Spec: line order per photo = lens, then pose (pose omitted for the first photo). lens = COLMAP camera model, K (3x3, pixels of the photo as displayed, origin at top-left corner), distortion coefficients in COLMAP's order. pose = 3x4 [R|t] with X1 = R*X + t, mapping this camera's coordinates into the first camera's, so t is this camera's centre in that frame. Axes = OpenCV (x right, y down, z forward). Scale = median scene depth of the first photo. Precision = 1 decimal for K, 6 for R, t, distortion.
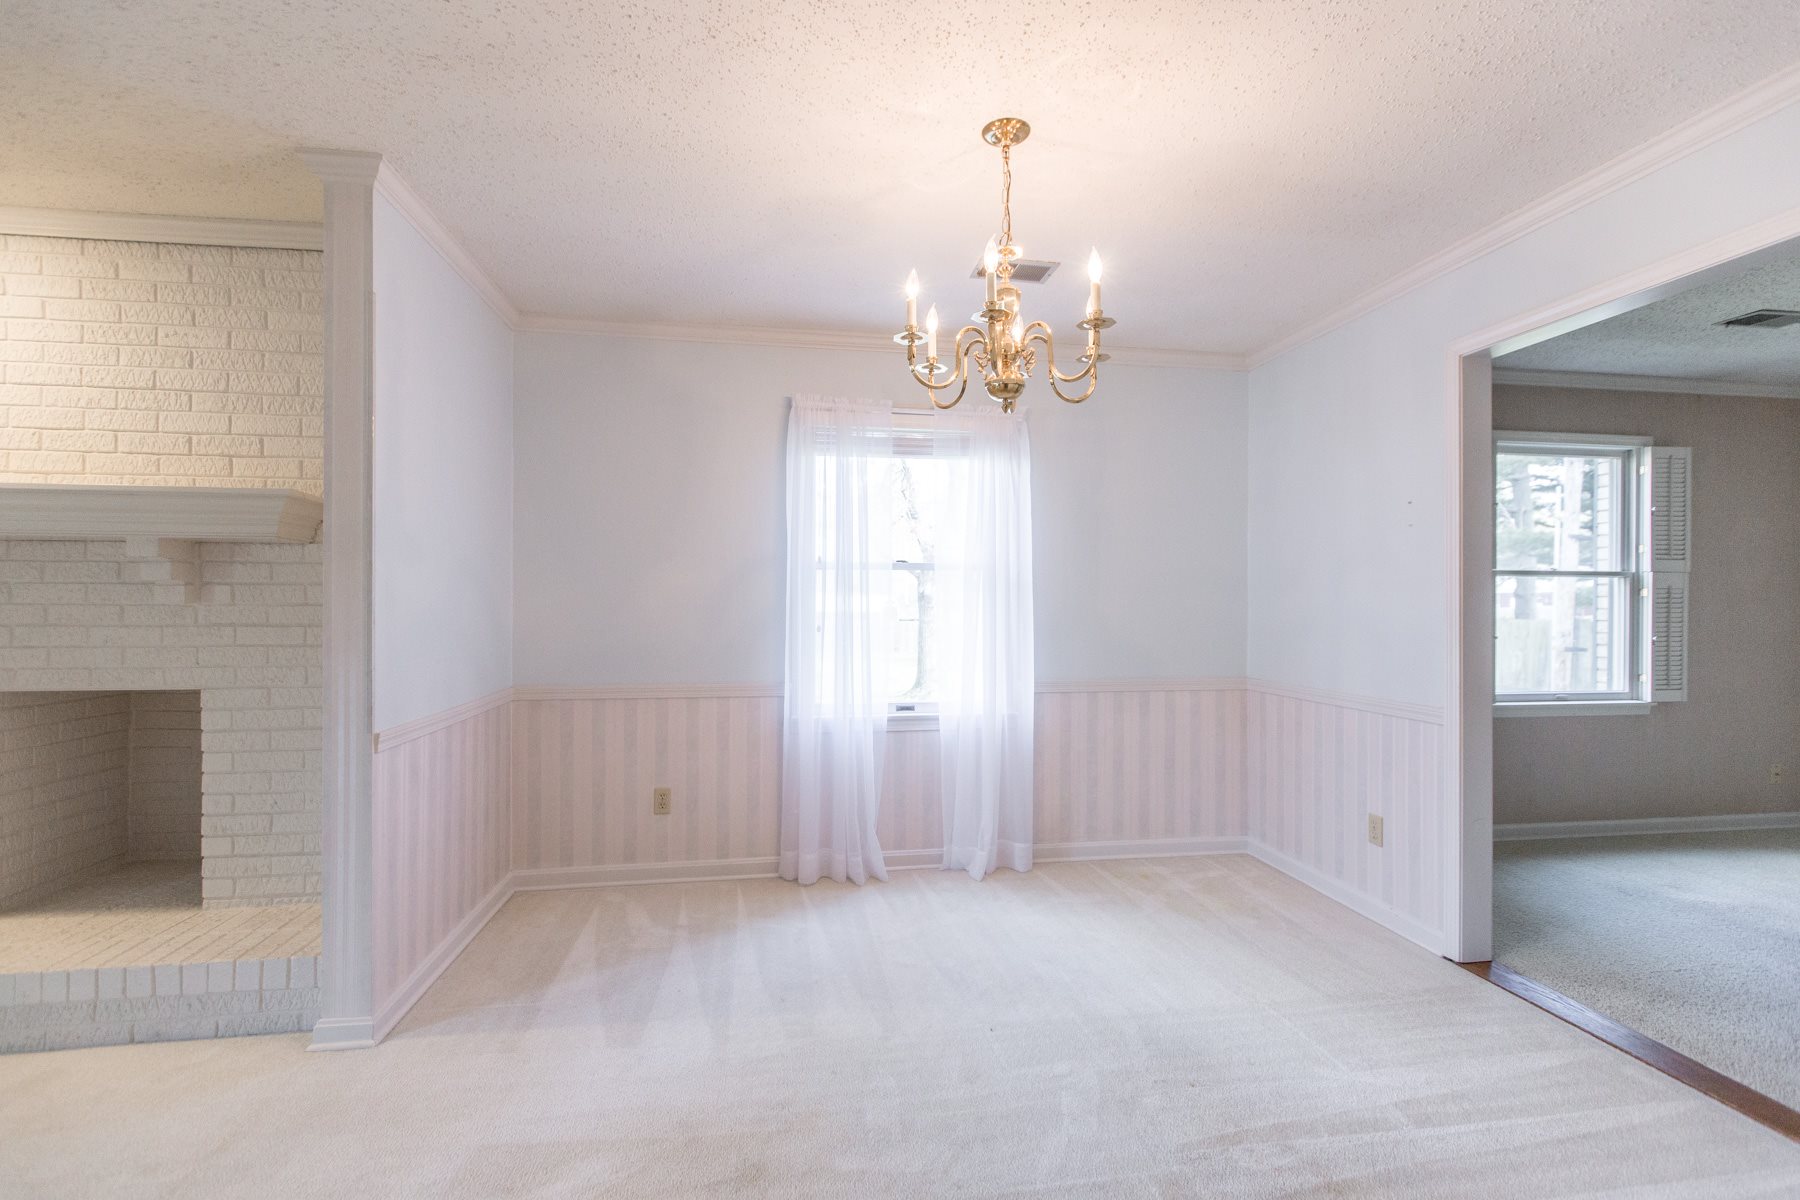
lens RADIAL K [[795.7, 0, 892.6], [0, 795.7, 601.1], [0, 0, 1]] dist [-0.002140, 0.000214]
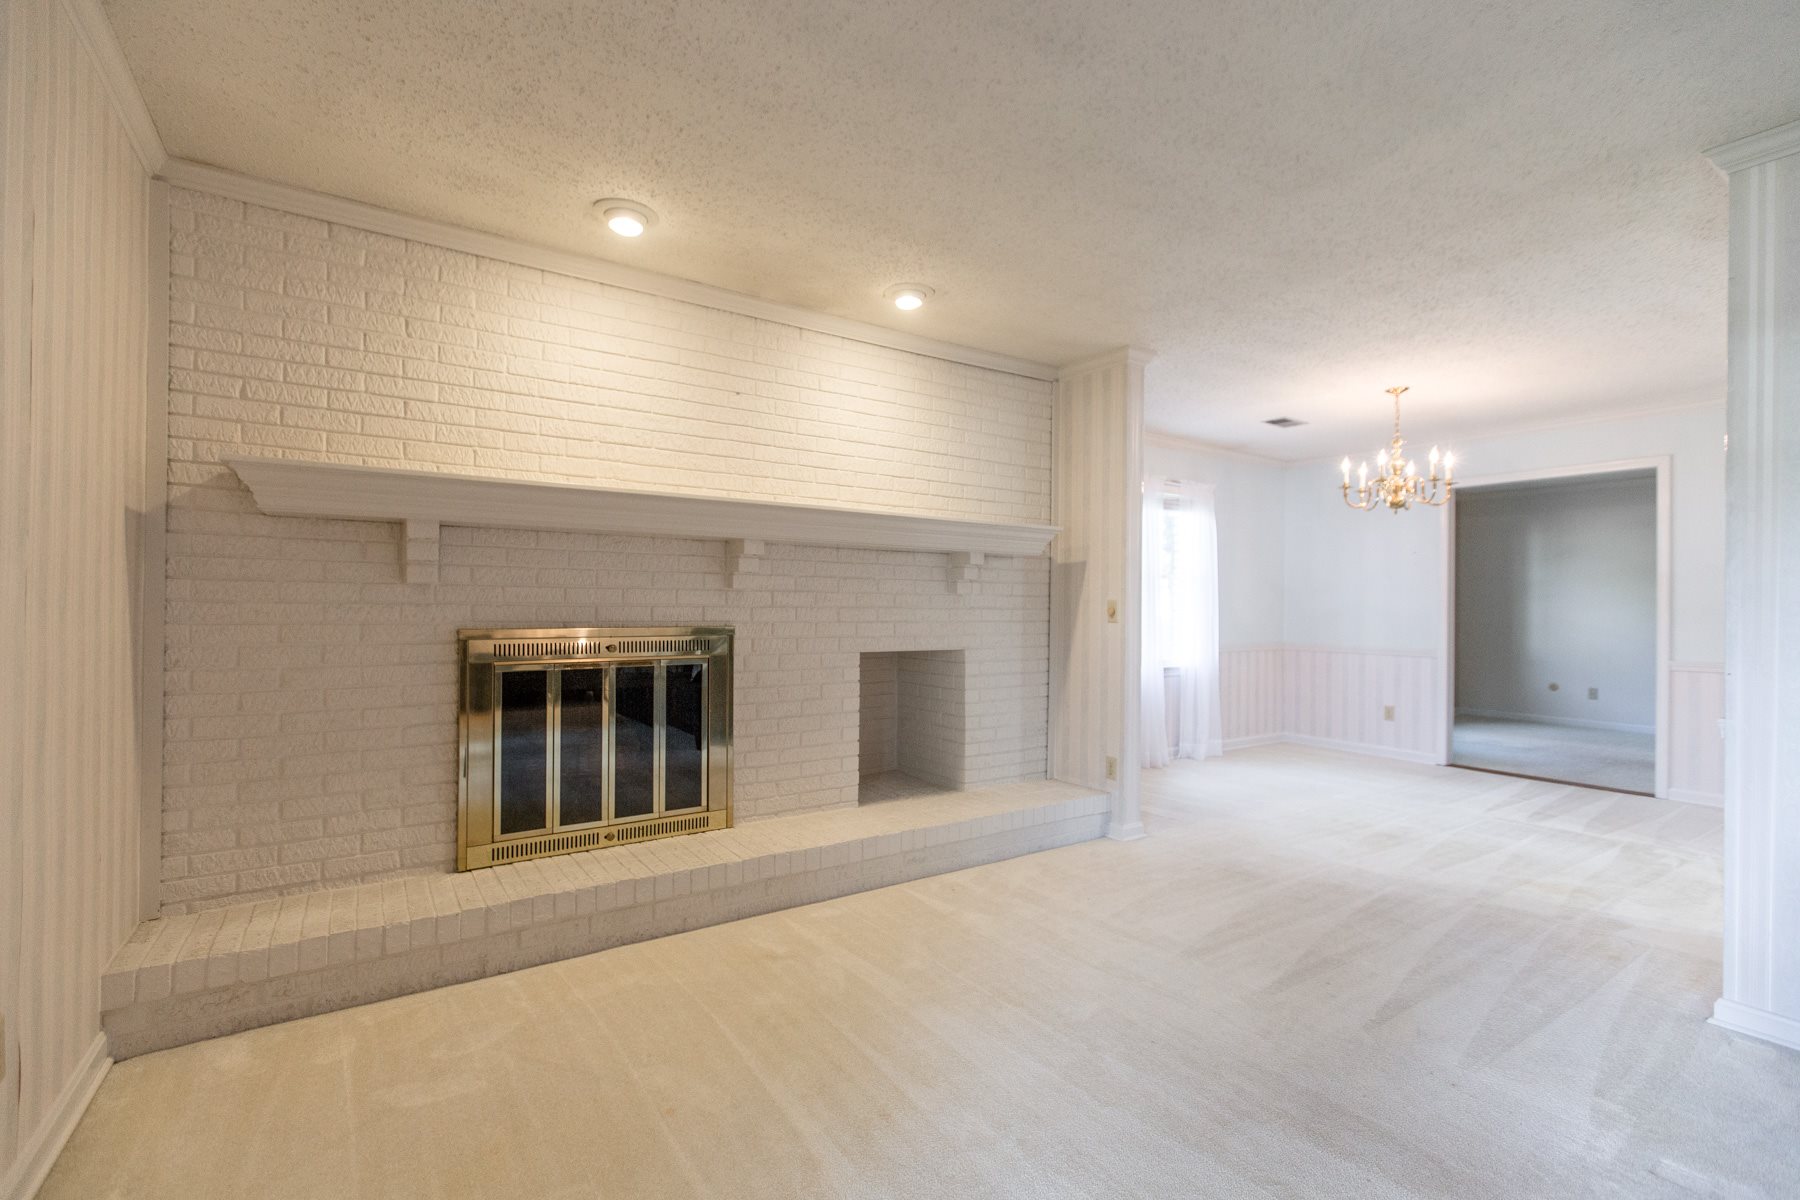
lens RADIAL K [[812.8, 0, 909.8], [0, 812.8, 597.8], [0, 0, 1]] dist [-0.000548, -0.000130]
pose [[0.897773, 0.012616, 0.440277, -1.449821], [-0.014596, 0.999893, 0.001113, 0.008685], [-0.440216, -0.007426, 0.897861, -0.333374]]
